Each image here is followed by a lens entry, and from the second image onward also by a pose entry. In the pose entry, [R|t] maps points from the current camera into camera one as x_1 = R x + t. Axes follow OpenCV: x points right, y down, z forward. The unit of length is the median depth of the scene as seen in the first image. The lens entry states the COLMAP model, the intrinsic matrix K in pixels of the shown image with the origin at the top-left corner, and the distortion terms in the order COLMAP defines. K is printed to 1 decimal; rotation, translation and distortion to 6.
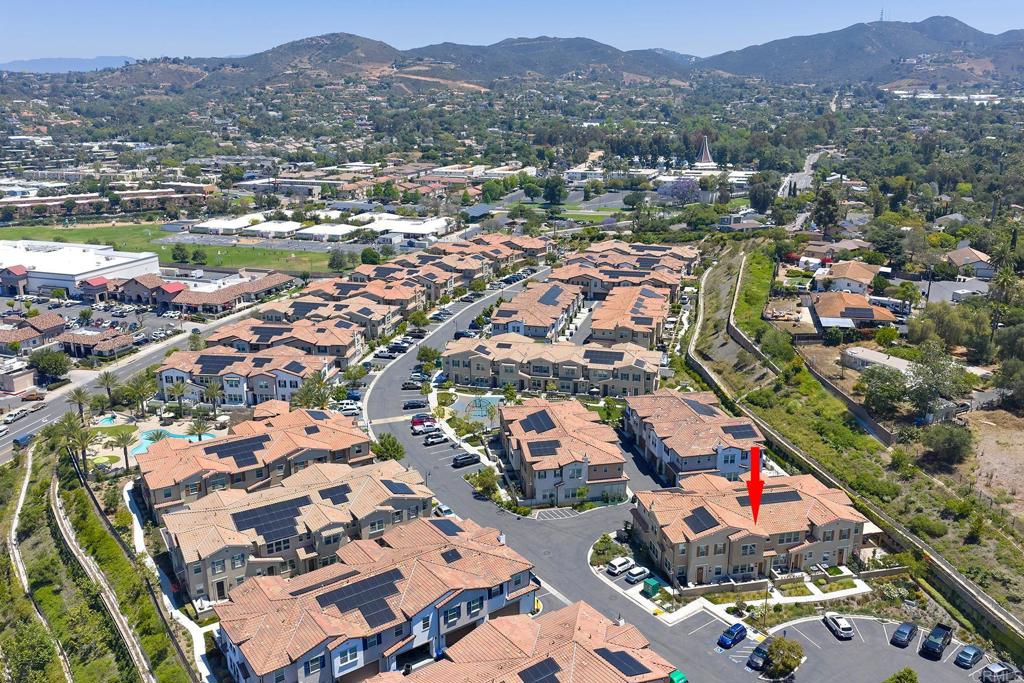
lens RADIAL K [[846.6, 0, 518.0], [0, 846.6, 338.0], [0, 0, 1]] dist [0.018802, -0.031125]
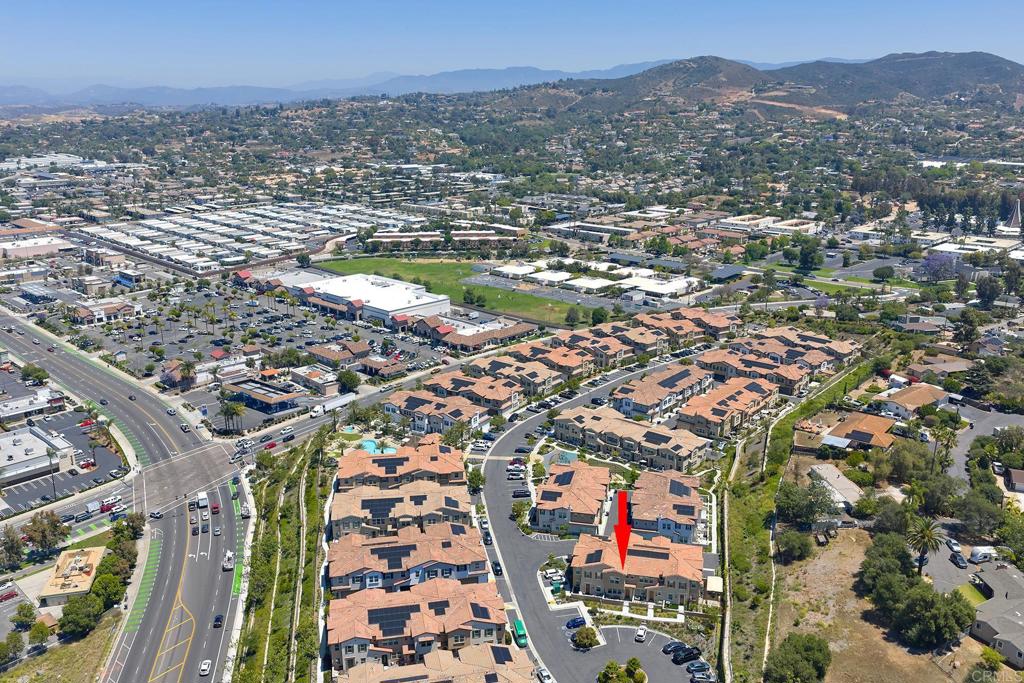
lens RADIAL K [[846.6, 0, 516.9], [0, 846.6, 339.7], [0, 0, 1]] dist [0.018802, -0.031125]
pose [[0.908294, 0.115744, -0.402001, 0.394138], [-0.117112, 0.992891, 0.021265, -0.128674], [0.401604, 0.027764, 0.915392, -0.340571]]
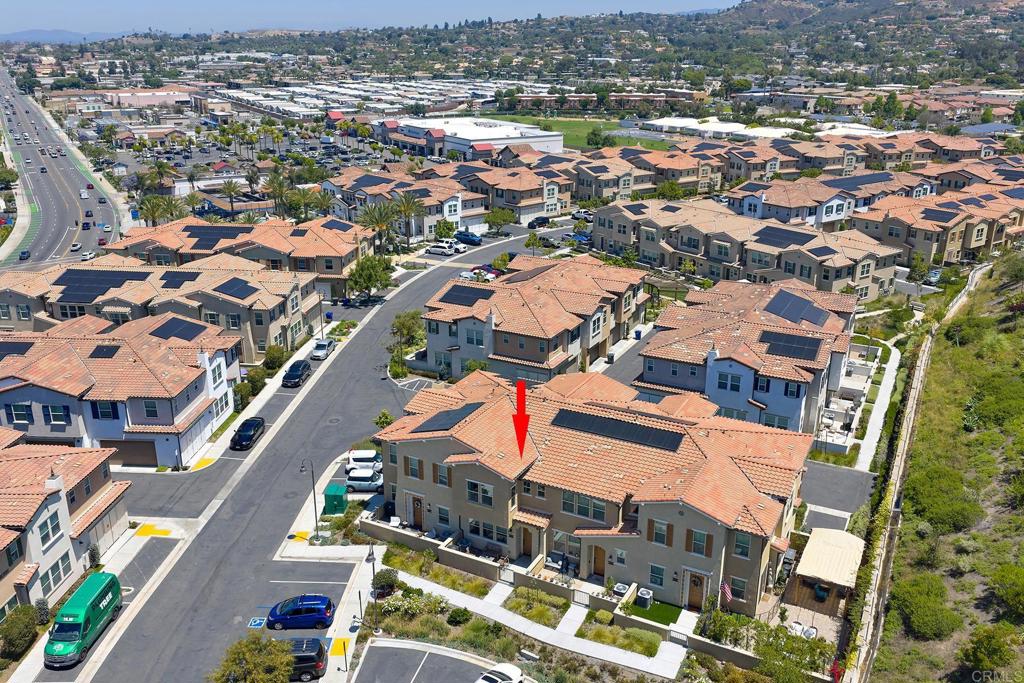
lens RADIAL K [[846.6, 0, 518.3], [0, 846.6, 331.8], [0, 0, 1]] dist [0.018802, -0.031125]
pose [[0.769550, 0.207493, -0.603936, 0.317819], [-0.179165, 0.977908, 0.107682, 0.053516], [0.612937, 0.025337, 0.789725, 0.338656]]
